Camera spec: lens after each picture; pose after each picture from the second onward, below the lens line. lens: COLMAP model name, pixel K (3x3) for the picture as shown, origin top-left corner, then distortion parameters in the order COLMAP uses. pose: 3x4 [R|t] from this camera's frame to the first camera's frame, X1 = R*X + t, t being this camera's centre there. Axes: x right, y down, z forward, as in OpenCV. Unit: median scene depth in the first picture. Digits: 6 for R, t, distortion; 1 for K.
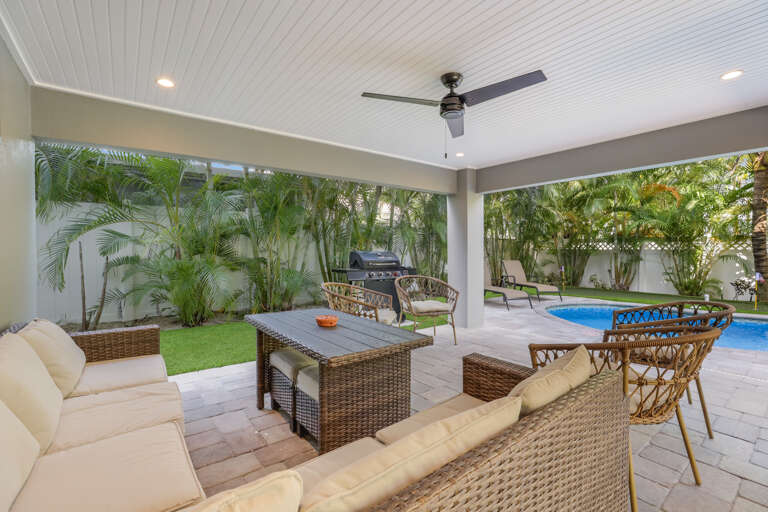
lens RADIAL K [[348.9, 0, 382.6], [0, 348.9, 258.4], [0, 0, 1]] dist [-0.022600, 0.000865]
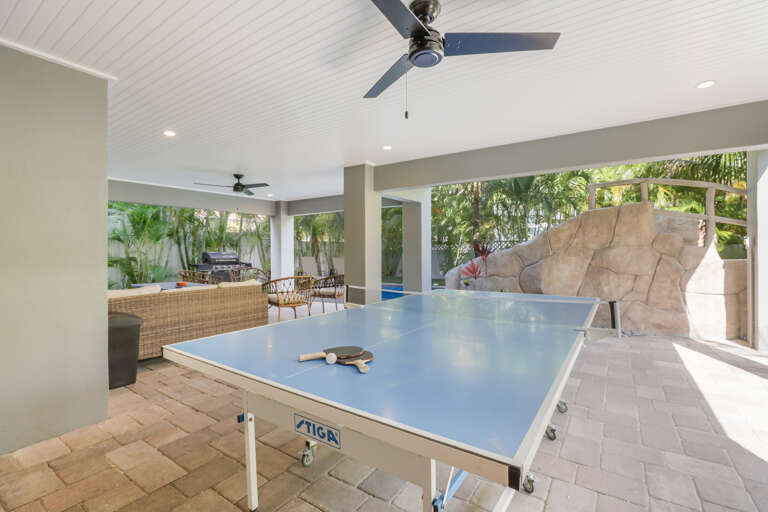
lens RADIAL K [[348.9, 0, 385.6], [0, 348.9, 250.8], [0, 0, 1]] dist [-0.022600, 0.000865]
pose [[0.945992, -0.004407, 0.324159, 0.151360], [0.011512, 0.999734, -0.020004, 0.011516], [-0.323985, 0.022656, 0.945791, -0.593860]]
